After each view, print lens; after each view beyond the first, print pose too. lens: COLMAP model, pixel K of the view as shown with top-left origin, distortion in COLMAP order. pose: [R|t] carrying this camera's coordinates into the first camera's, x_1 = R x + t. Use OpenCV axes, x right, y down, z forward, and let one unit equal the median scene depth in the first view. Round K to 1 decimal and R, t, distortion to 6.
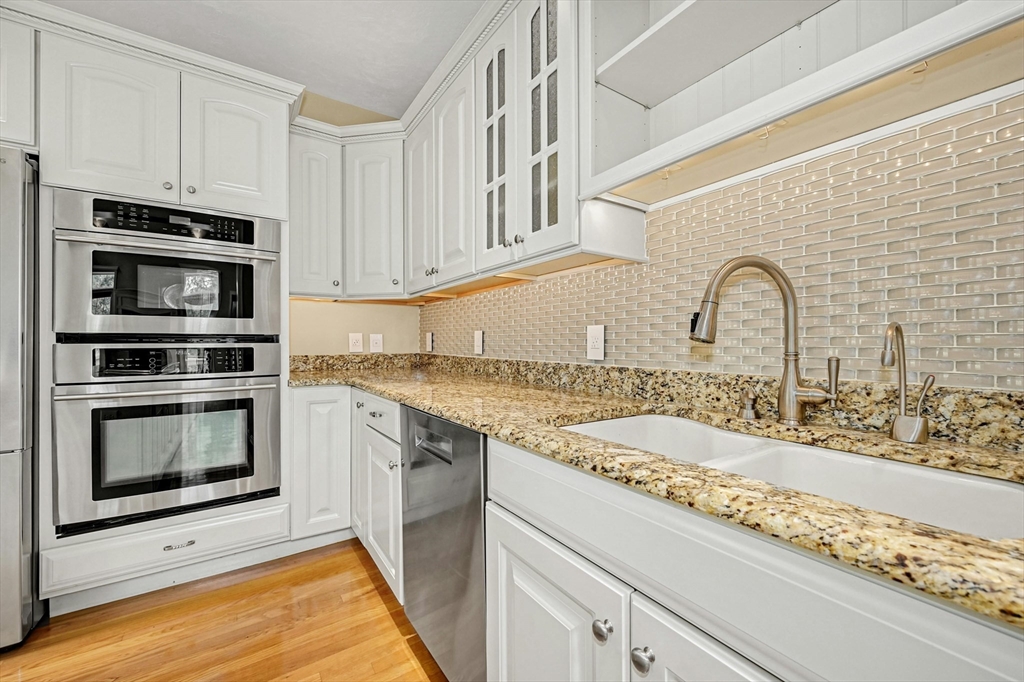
lens RADIAL K [[411.3, 0, 542.1], [0, 411.3, 348.5], [0, 0, 1]] dist [-0.007099, 0.001371]
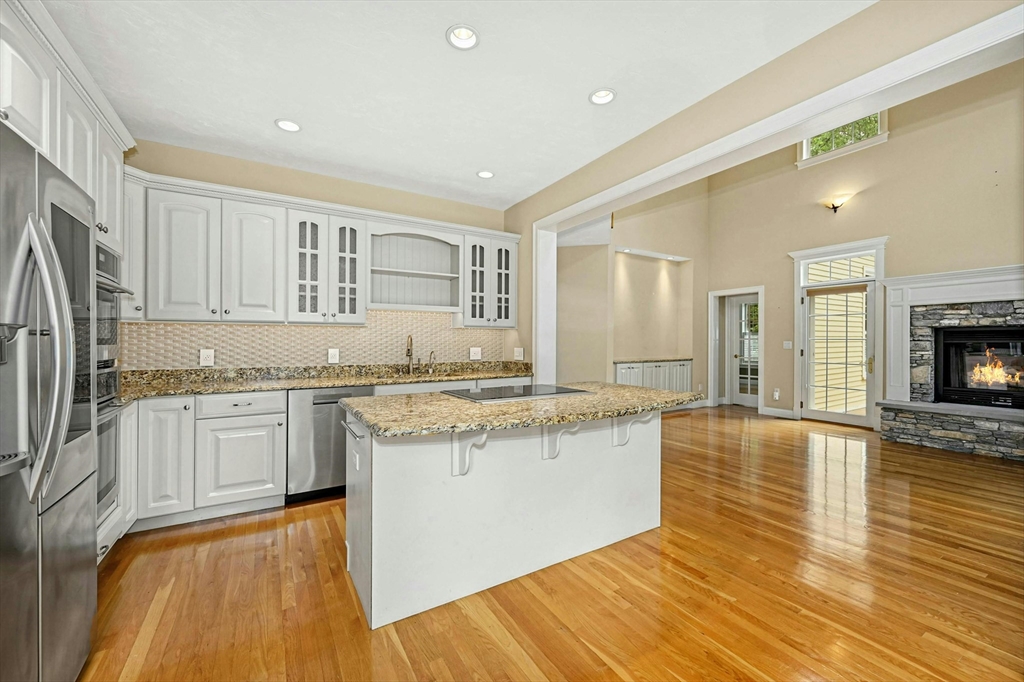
lens RADIAL K [[411.3, 0, 510.3], [0, 411.3, 339.1], [0, 0, 1]] dist [-0.007099, 0.001371]
pose [[0.095515, 0.005401, 0.995413, -1.967990], [0.010827, 0.999920, -0.006464, -0.077723], [-0.995369, 0.011395, 0.095449, -0.225921]]
